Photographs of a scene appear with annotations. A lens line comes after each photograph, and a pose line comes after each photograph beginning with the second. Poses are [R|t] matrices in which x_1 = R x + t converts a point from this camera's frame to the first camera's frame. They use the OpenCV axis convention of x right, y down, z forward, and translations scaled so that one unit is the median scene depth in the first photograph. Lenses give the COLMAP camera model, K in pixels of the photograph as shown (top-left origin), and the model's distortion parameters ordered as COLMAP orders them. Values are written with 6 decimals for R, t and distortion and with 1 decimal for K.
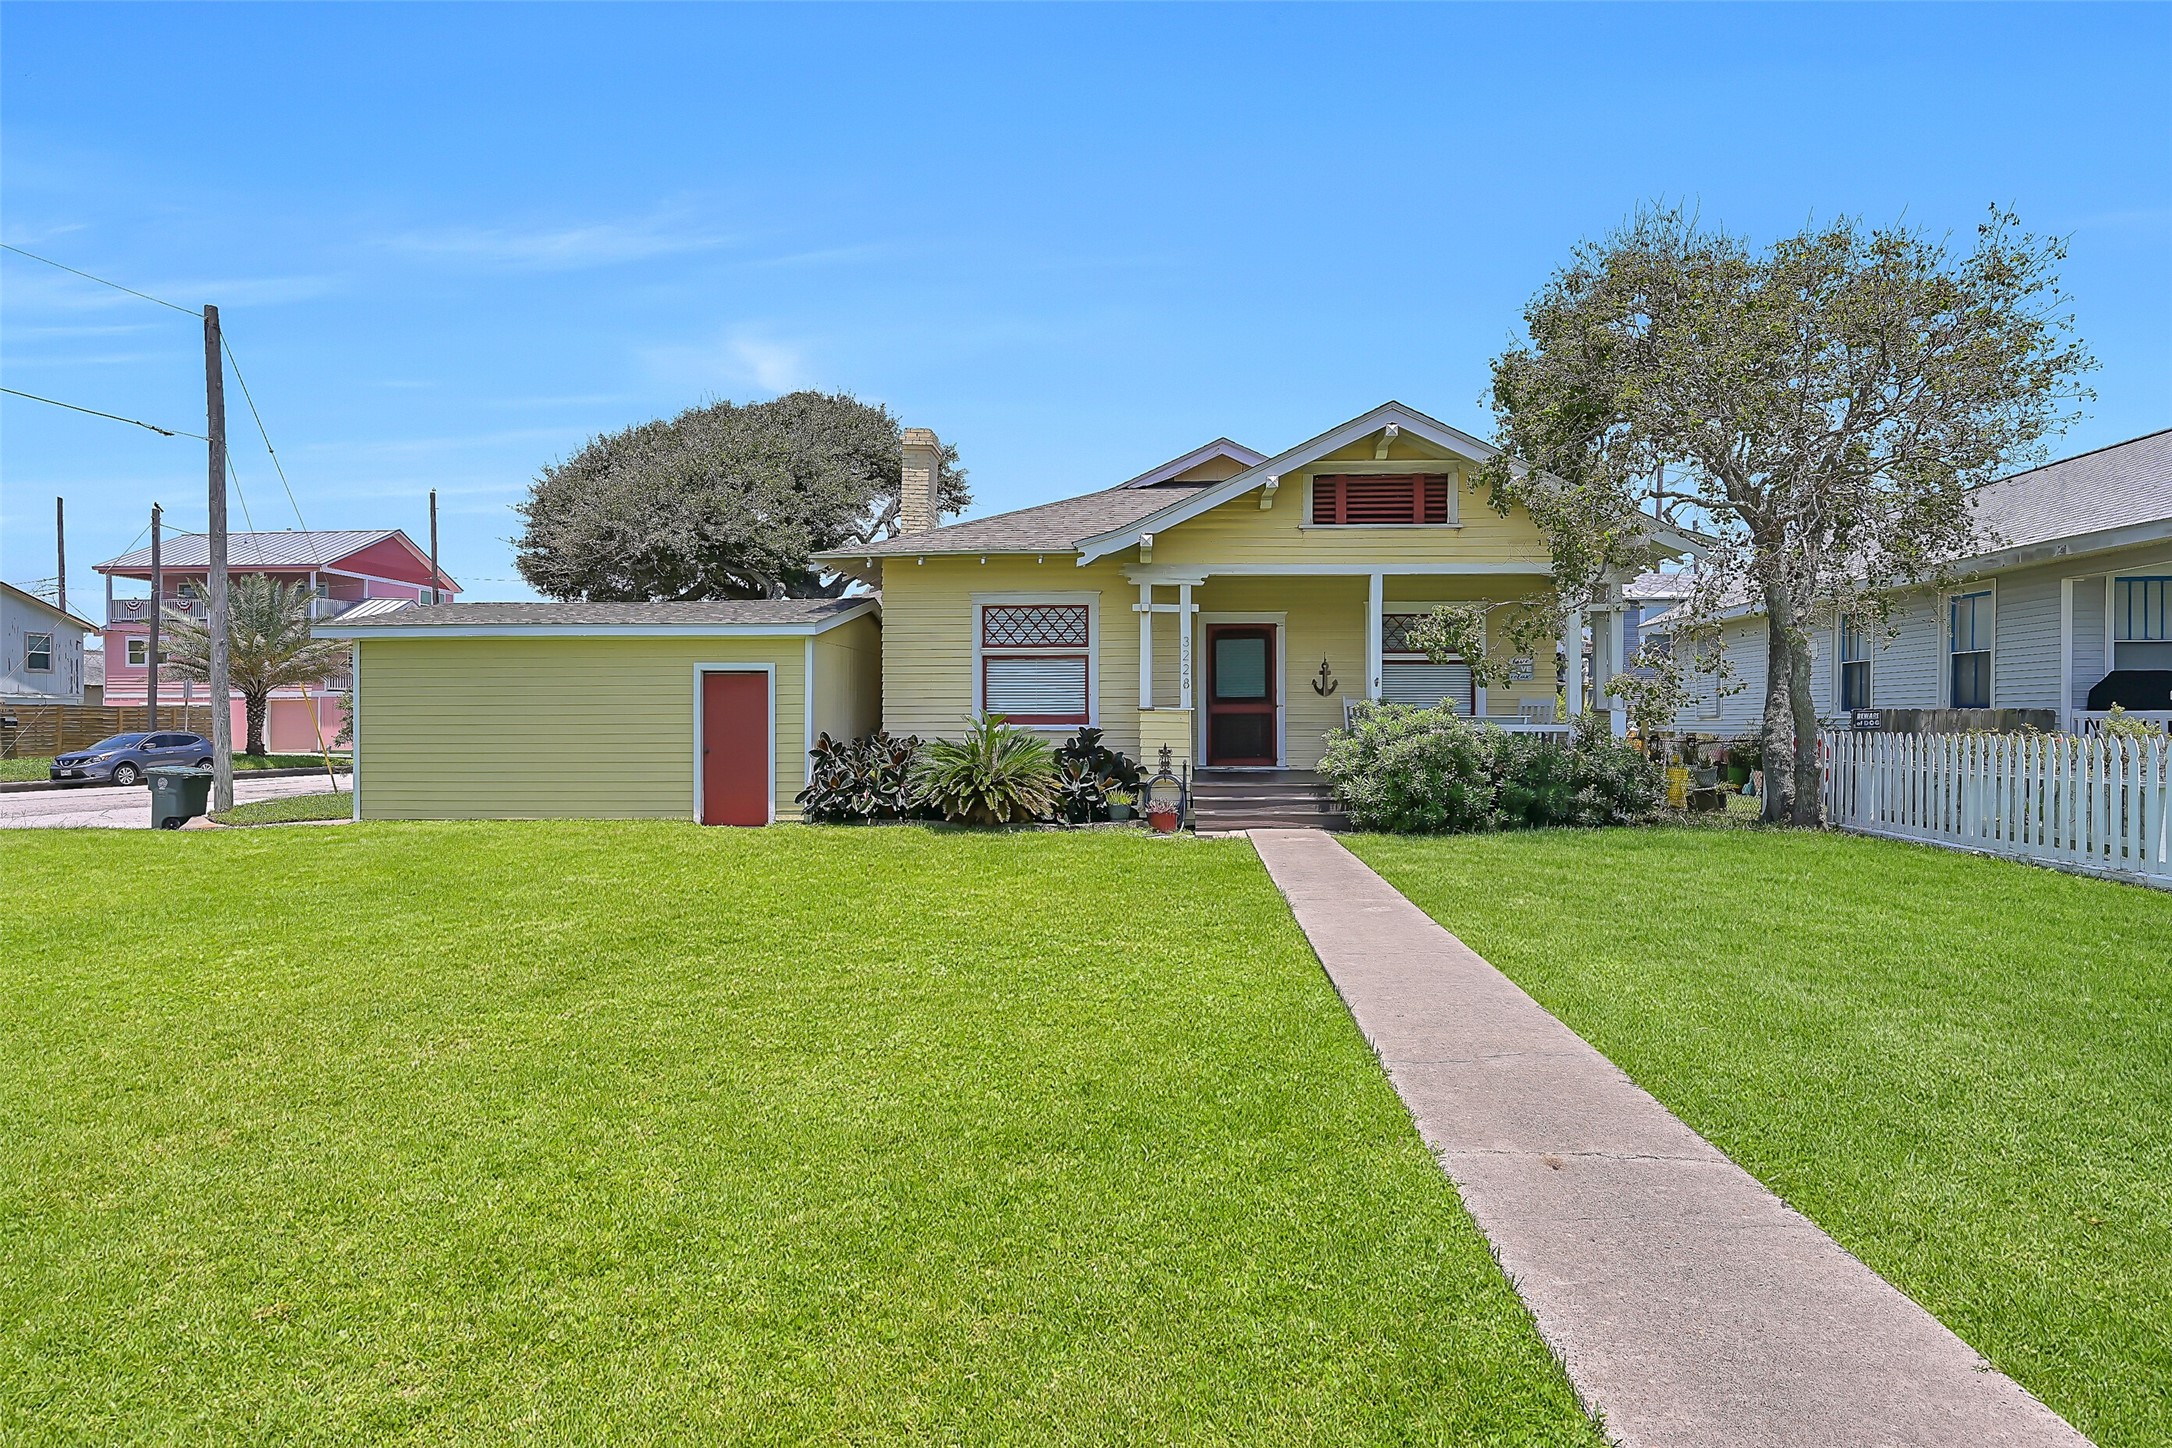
lens RADIAL K [[1166.2, 0, 1086.0], [0, 1166.2, 724.0], [0, 0, 1]] dist [0.000375, 0.000040]
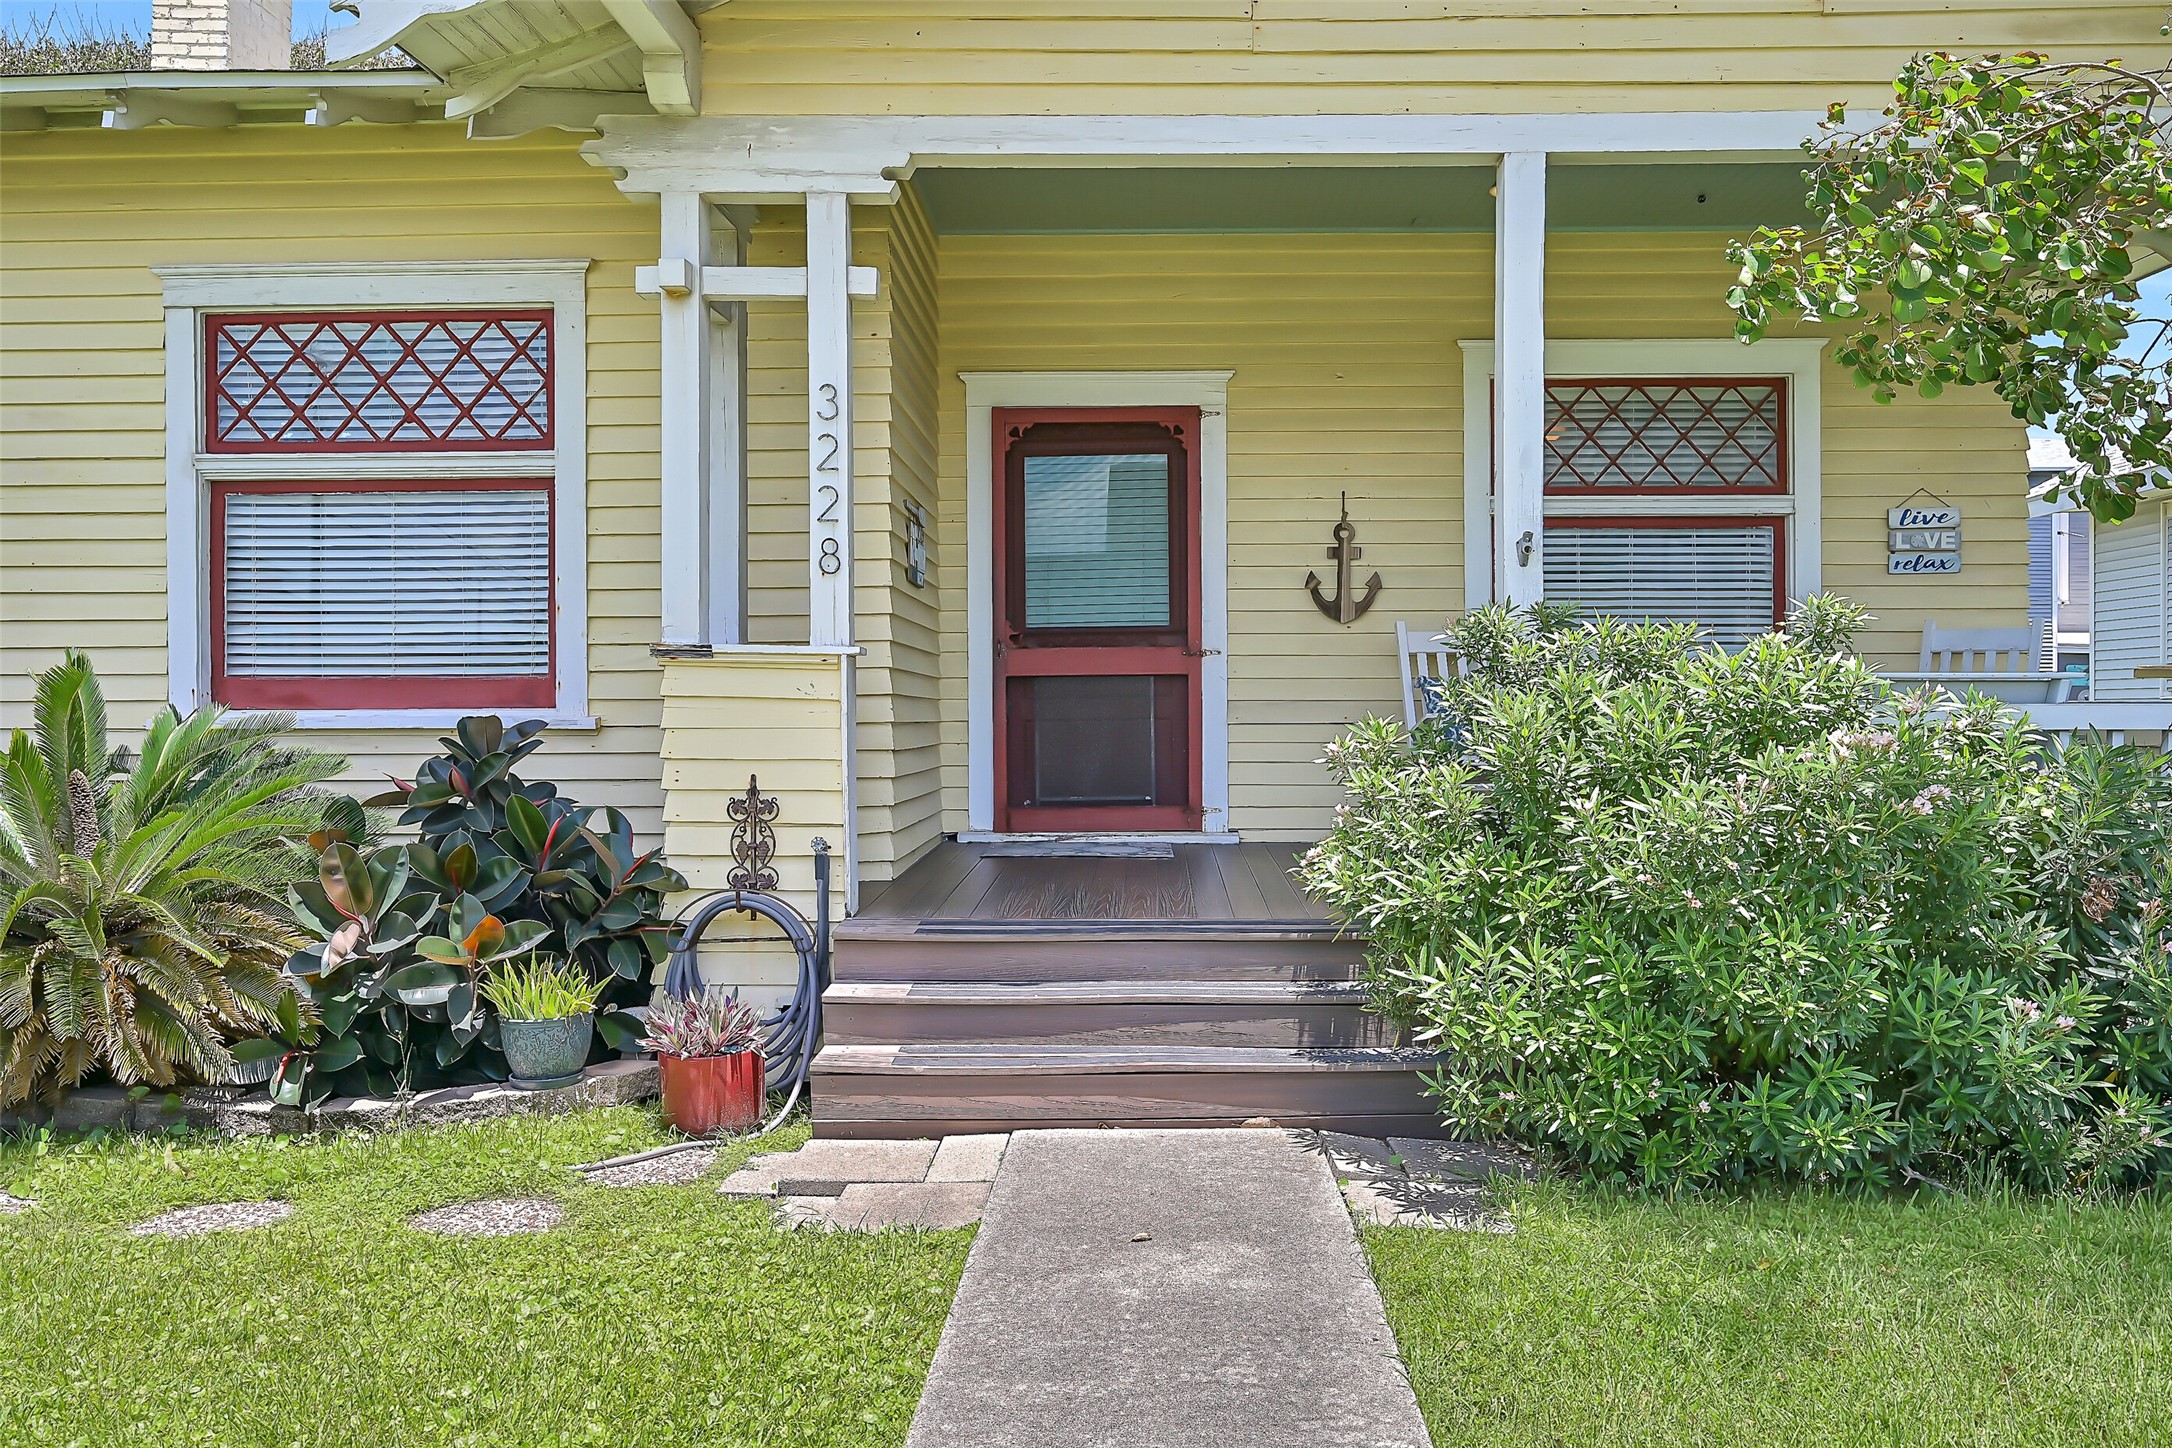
lens RADIAL K [[1602.7, 0, 1085.7], [0, 1602.7, 708.8], [0, 0, 1]] dist [-0.004350, 0.001678]
pose [[0.999522, -0.003005, 0.030772, 0.133774], [0.003074, 0.999993, -0.002216, 0.001929], [-0.030765, 0.002310, 0.999524, 0.623294]]
